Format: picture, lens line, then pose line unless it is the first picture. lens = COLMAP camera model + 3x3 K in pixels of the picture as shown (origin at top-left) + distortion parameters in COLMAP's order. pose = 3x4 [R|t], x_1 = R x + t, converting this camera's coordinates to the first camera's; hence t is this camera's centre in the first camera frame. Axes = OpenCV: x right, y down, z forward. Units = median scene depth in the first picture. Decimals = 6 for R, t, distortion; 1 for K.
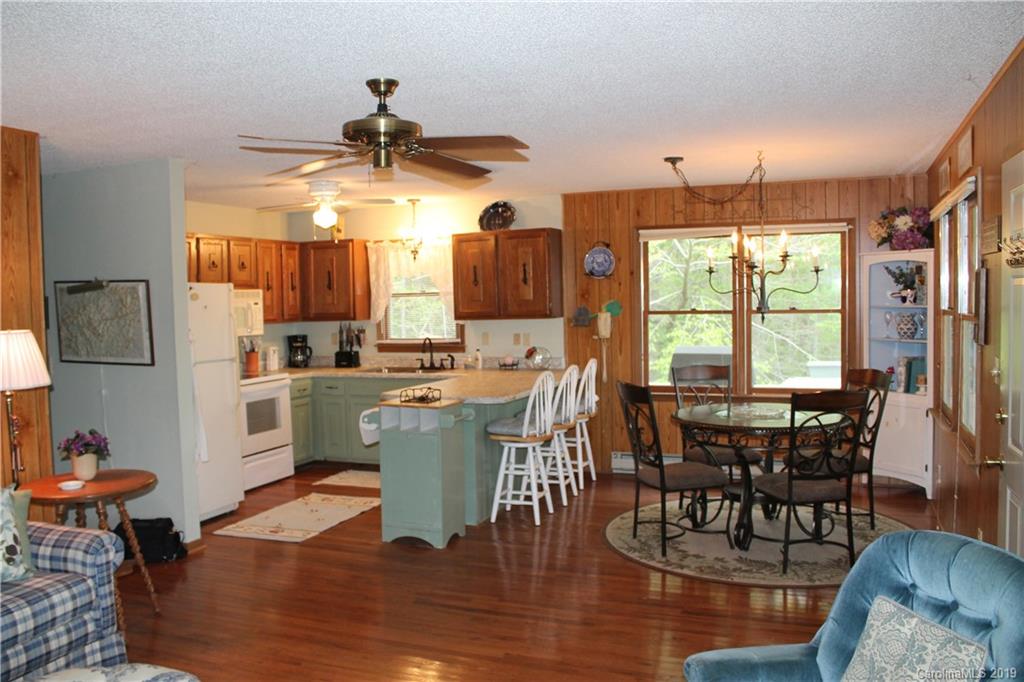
lens RADIAL K [[855.8, 0, 501.1], [0, 855.8, 349.8], [0, 0, 1]] dist [-0.174096, 0.157784]
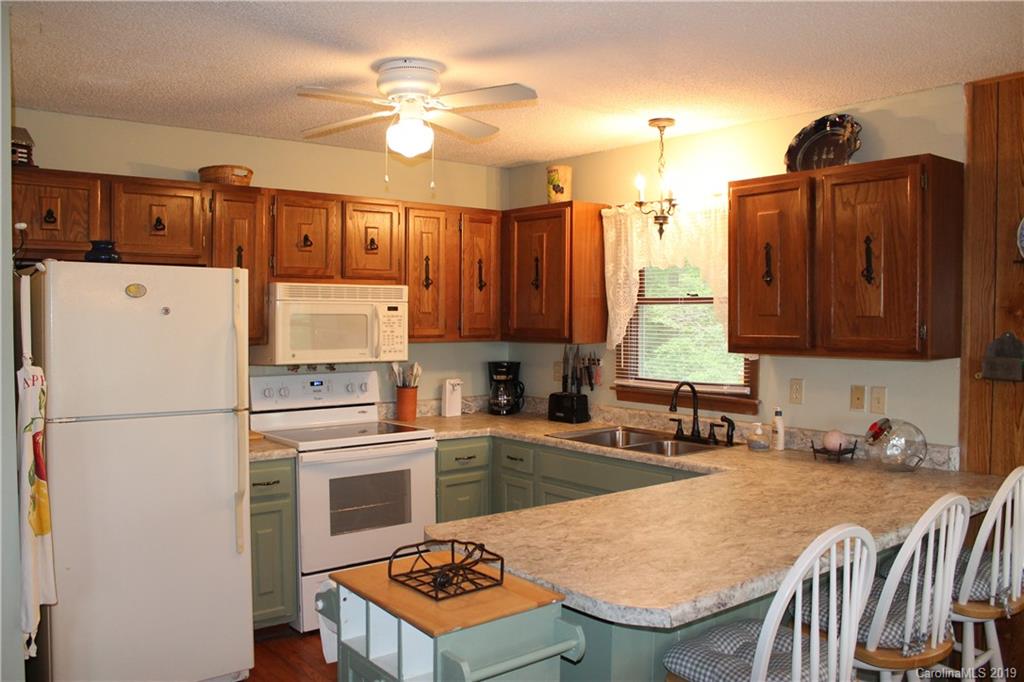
lens RADIAL K [[855.8, 0, 501.1], [0, 855.8, 349.8], [0, 0, 1]] dist [-0.174096, 0.157784]
pose [[0.873329, 0.046357, -0.484919, 0.071370], [-0.052822, 0.998604, 0.000333, -0.029581], [0.484258, 0.025324, 0.874559, 0.502821]]
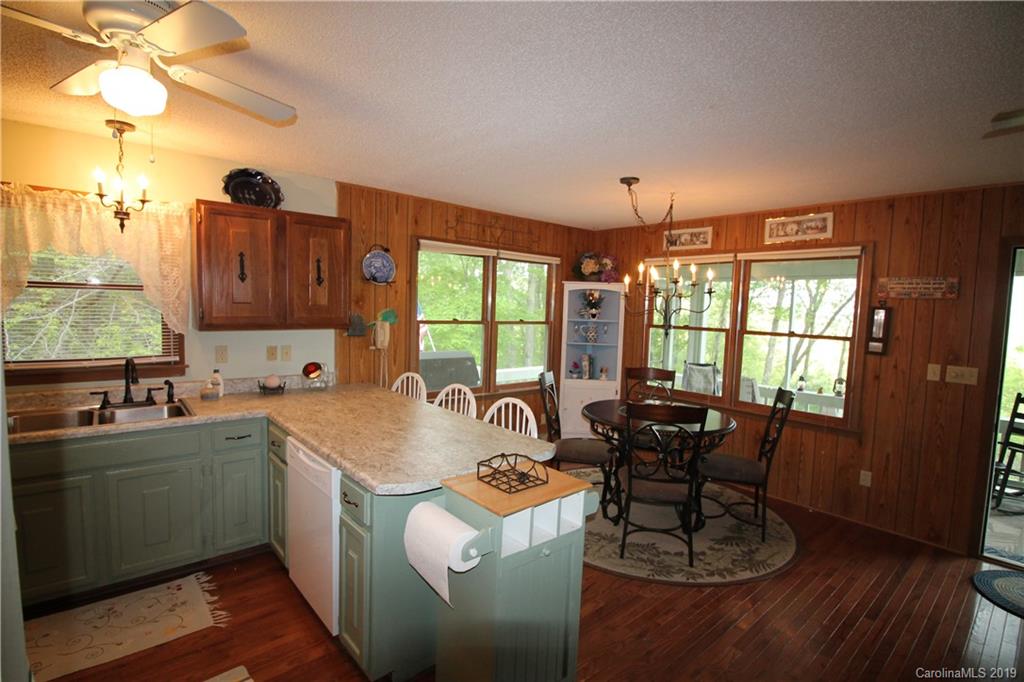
lens RADIAL K [[485.6, 0, 514.1], [0, 485.6, 342.2], [0, 0, 1]] dist [0.002086, -0.013941]
pose [[0.453491, -0.030443, 0.890741, -0.284286], [0.012178, 0.999535, 0.027962, -0.033301], [-0.891178, -0.001833, 0.453651, 0.614532]]
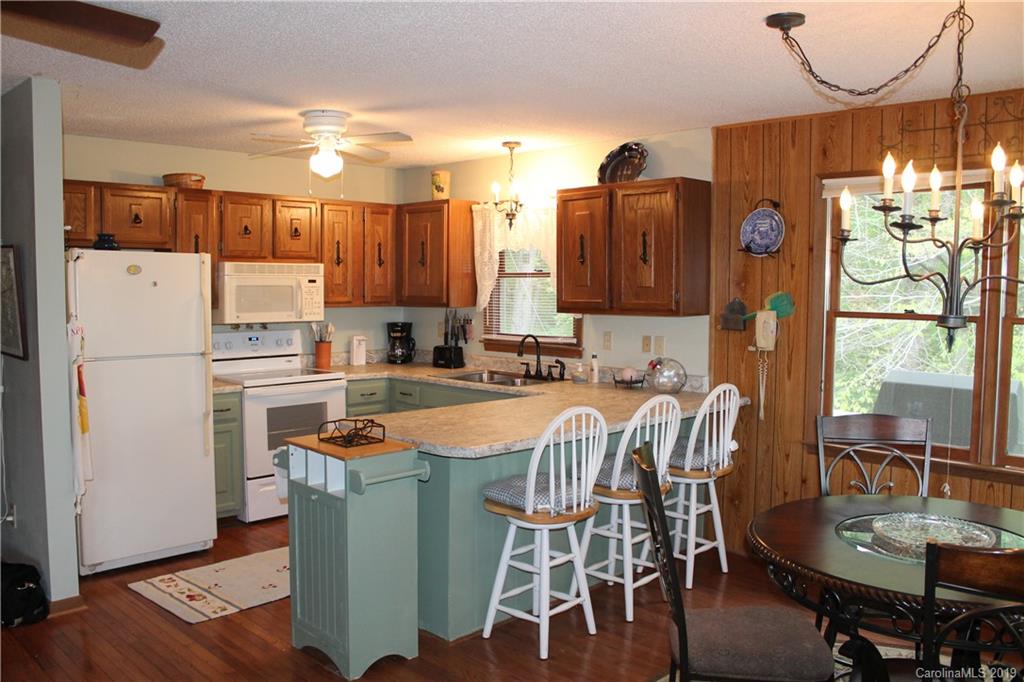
lens RADIAL K [[855.8, 0, 501.1], [0, 855.8, 349.8], [0, 0, 1]] dist [-0.174096, 0.157784]
pose [[0.919033, 0.057102, -0.390022, 0.181598], [-0.049346, 0.998335, 0.029885, -0.023068], [0.391079, -0.008219, 0.920321, 0.337443]]
